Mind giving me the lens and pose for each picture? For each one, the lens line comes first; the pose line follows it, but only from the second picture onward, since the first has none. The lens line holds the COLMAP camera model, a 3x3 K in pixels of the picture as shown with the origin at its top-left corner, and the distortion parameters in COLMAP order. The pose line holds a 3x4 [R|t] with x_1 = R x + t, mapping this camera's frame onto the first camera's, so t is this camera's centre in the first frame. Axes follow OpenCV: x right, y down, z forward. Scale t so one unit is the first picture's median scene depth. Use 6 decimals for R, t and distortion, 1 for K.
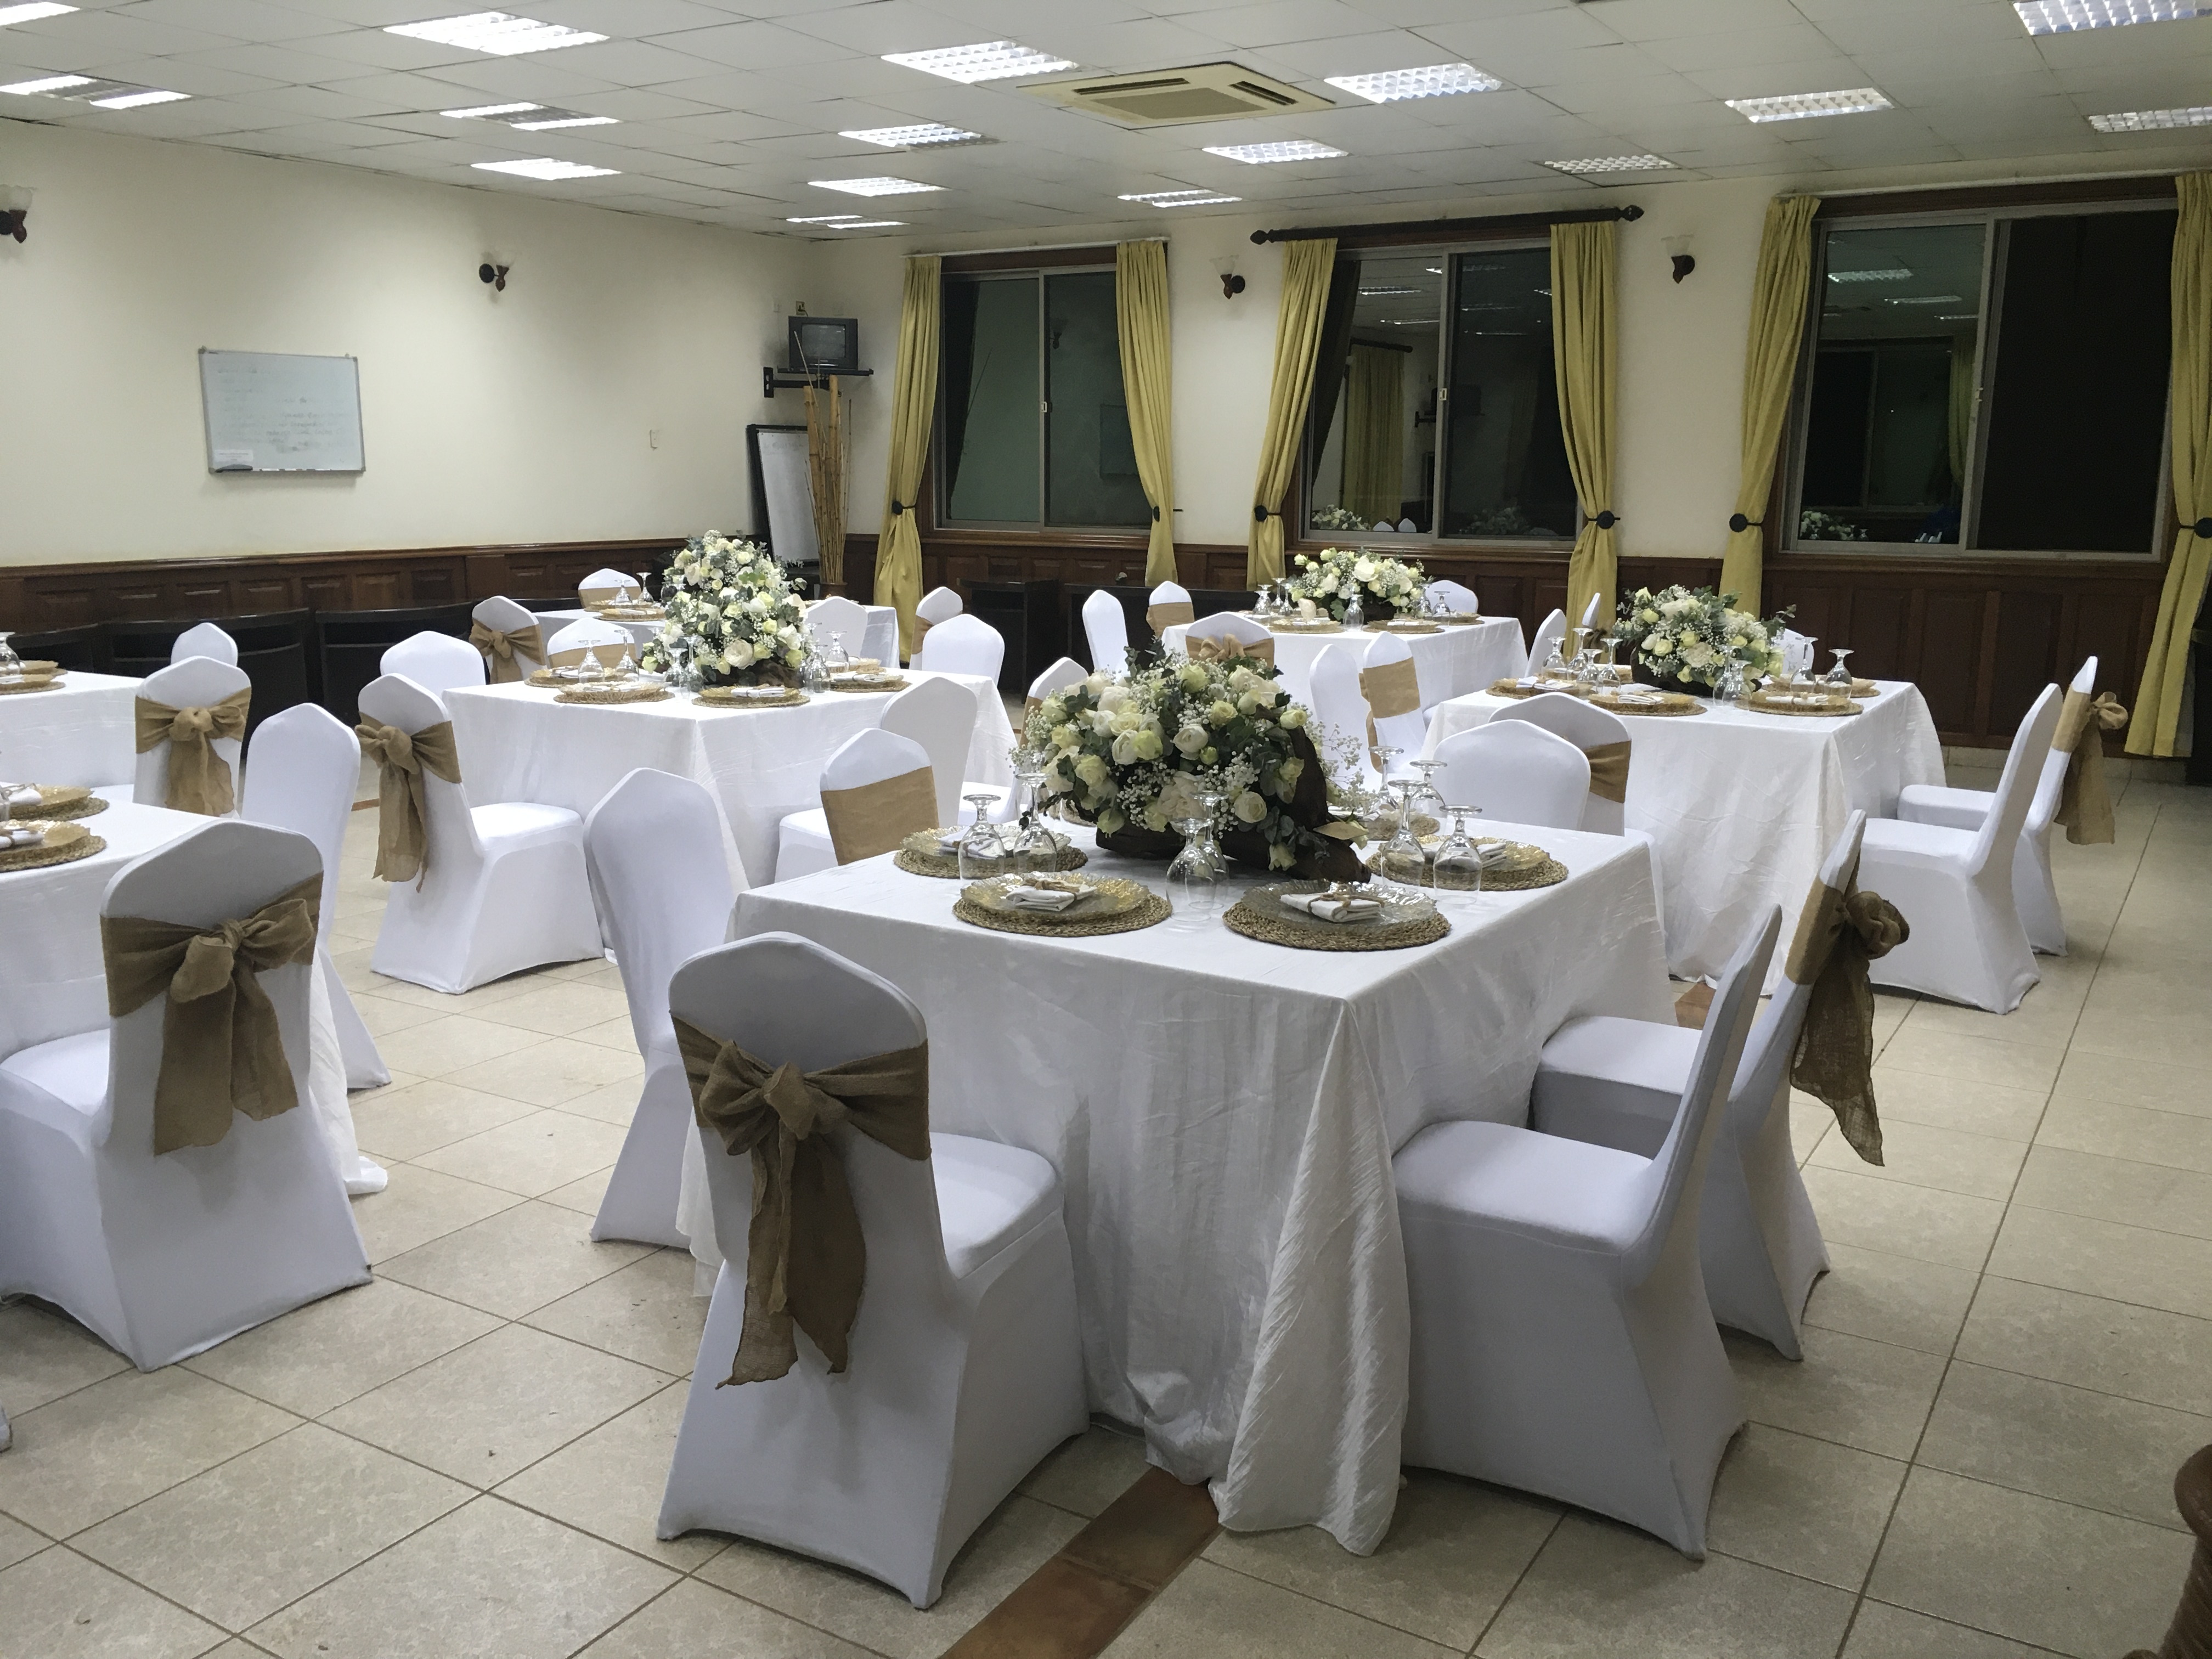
lens RADIAL K [[1872.8, 0, 1118.3], [0, 1872.8, 826.1], [0, 0, 1]] dist [0.073558, -0.100444]
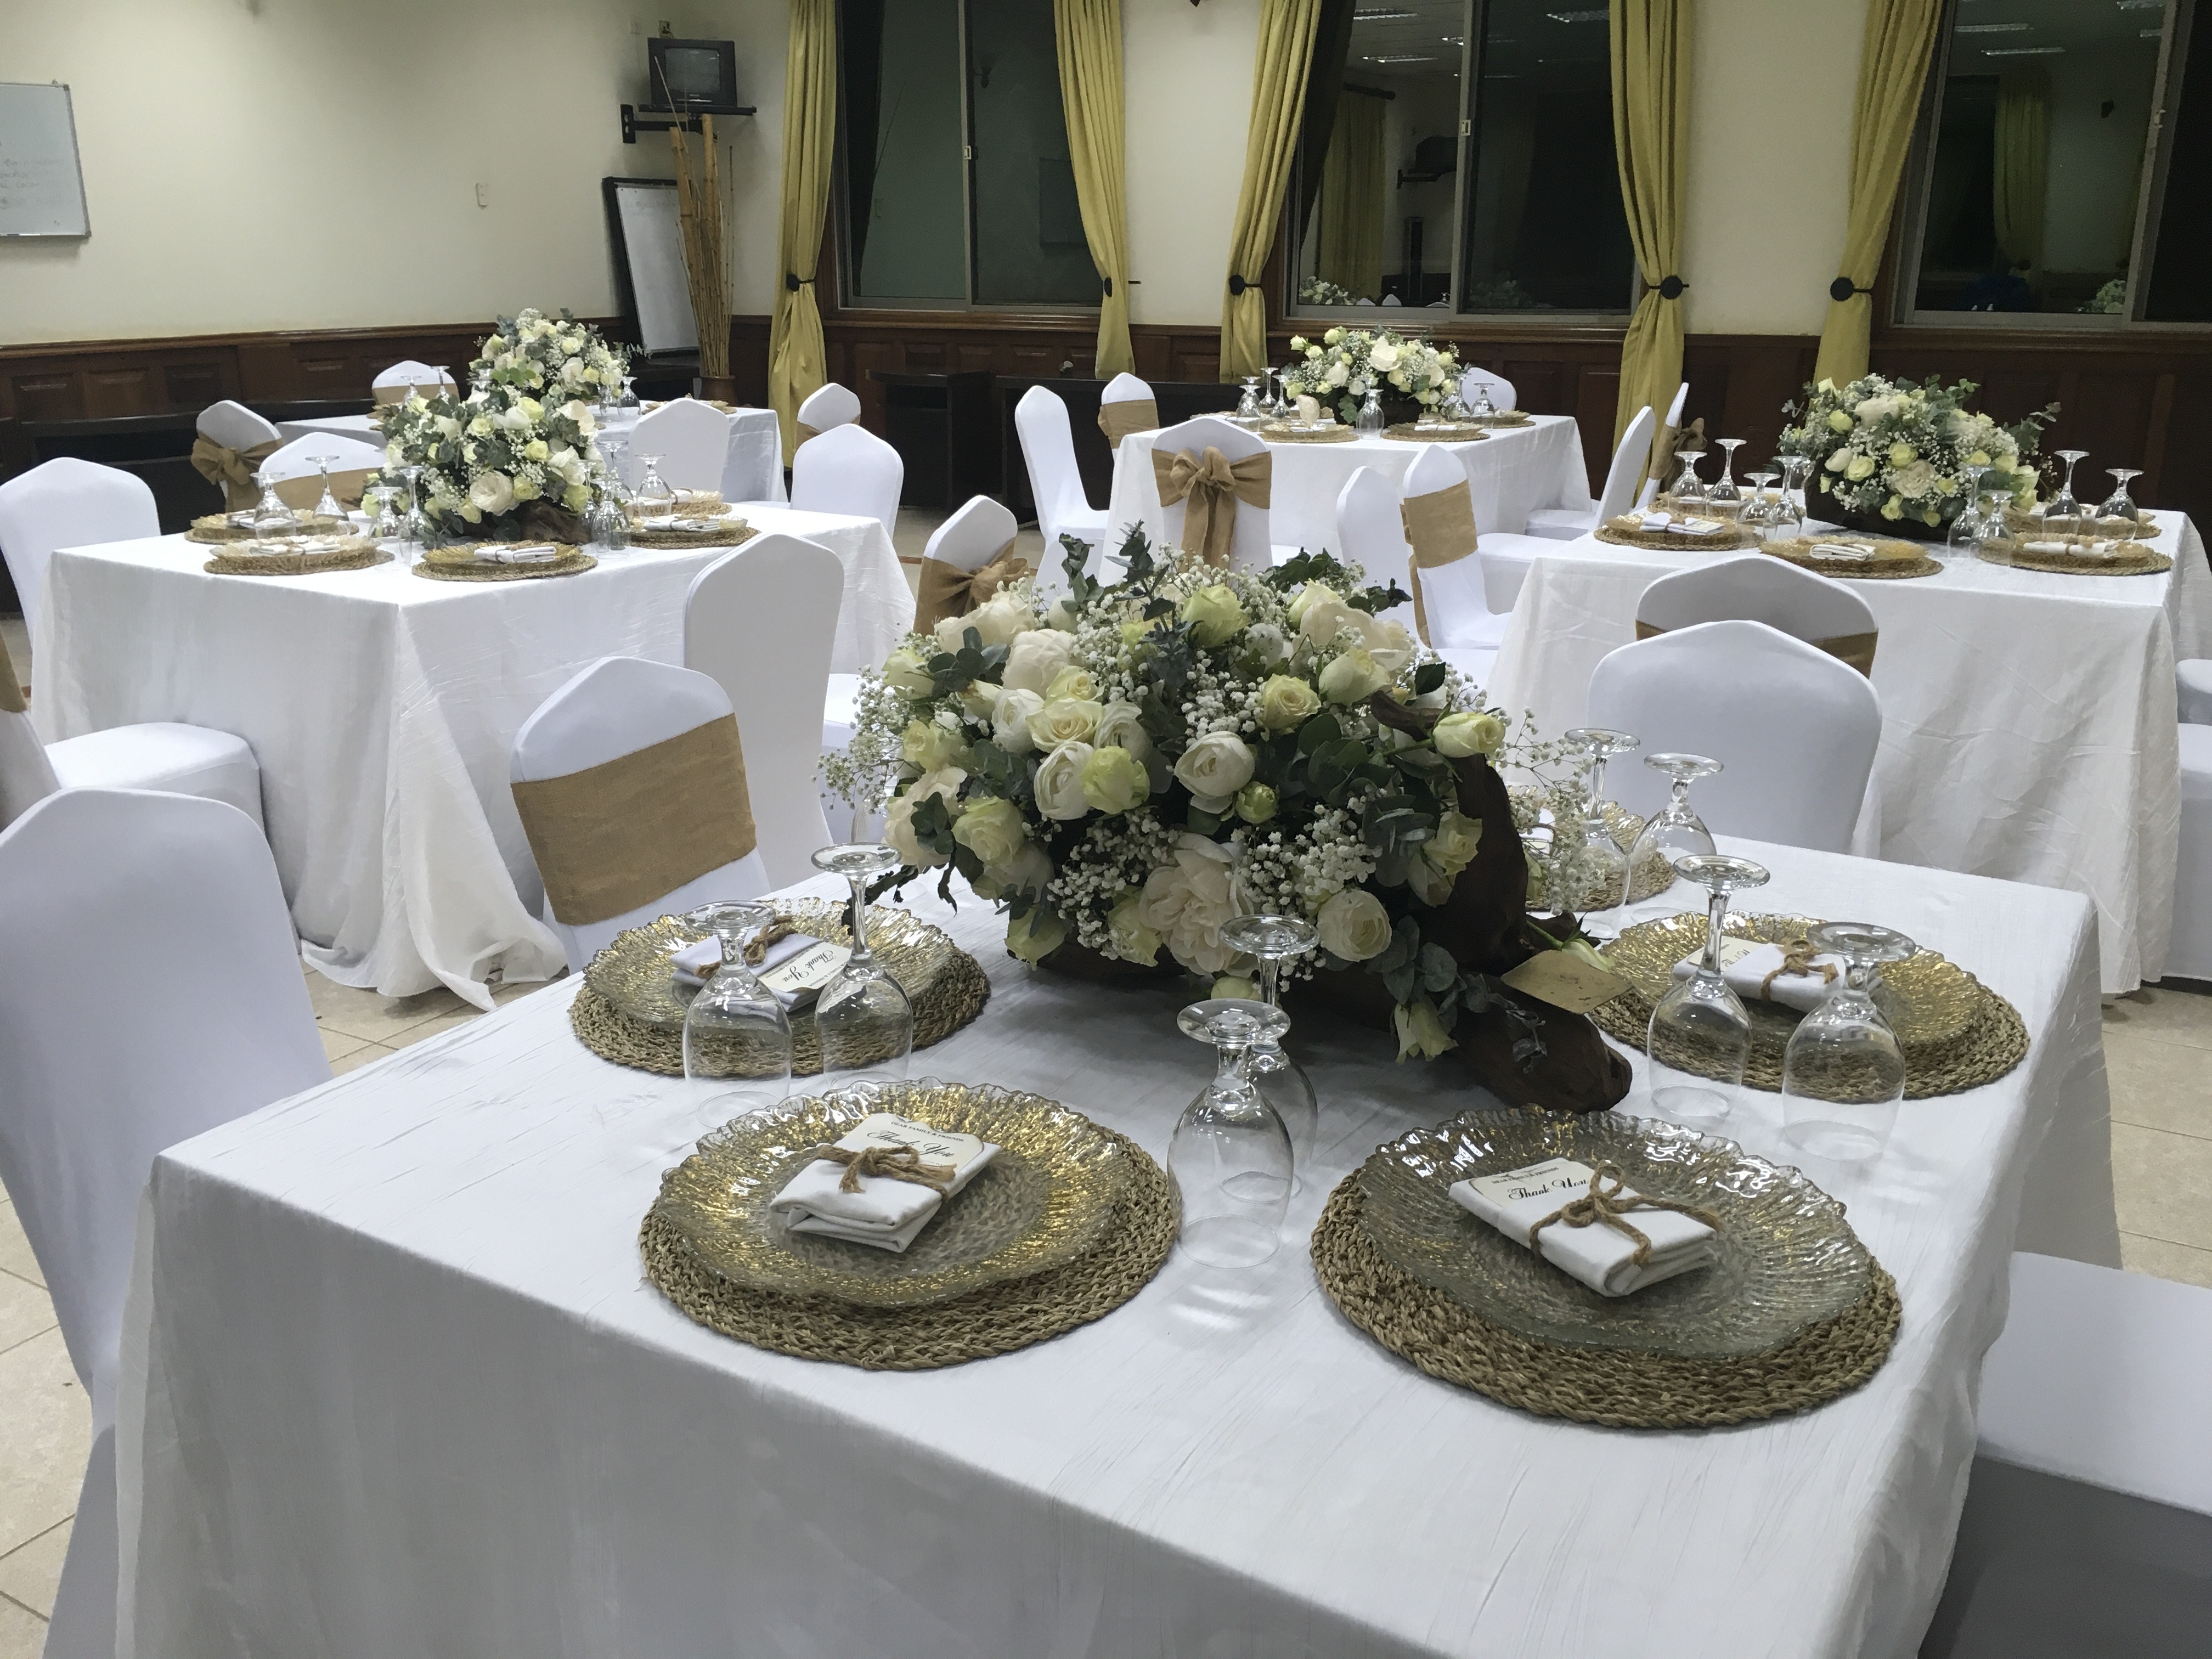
lens RADIAL K [[1872.8, 0, 1118.3], [0, 1872.8, 826.1], [0, 0, 1]] dist [0.073558, -0.100444]
pose [[0.999600, -0.015053, 0.023963, 0.003212], [0.012349, 0.993939, 0.109239, -0.044483], [-0.025462, -0.108899, 0.993727, 0.314079]]
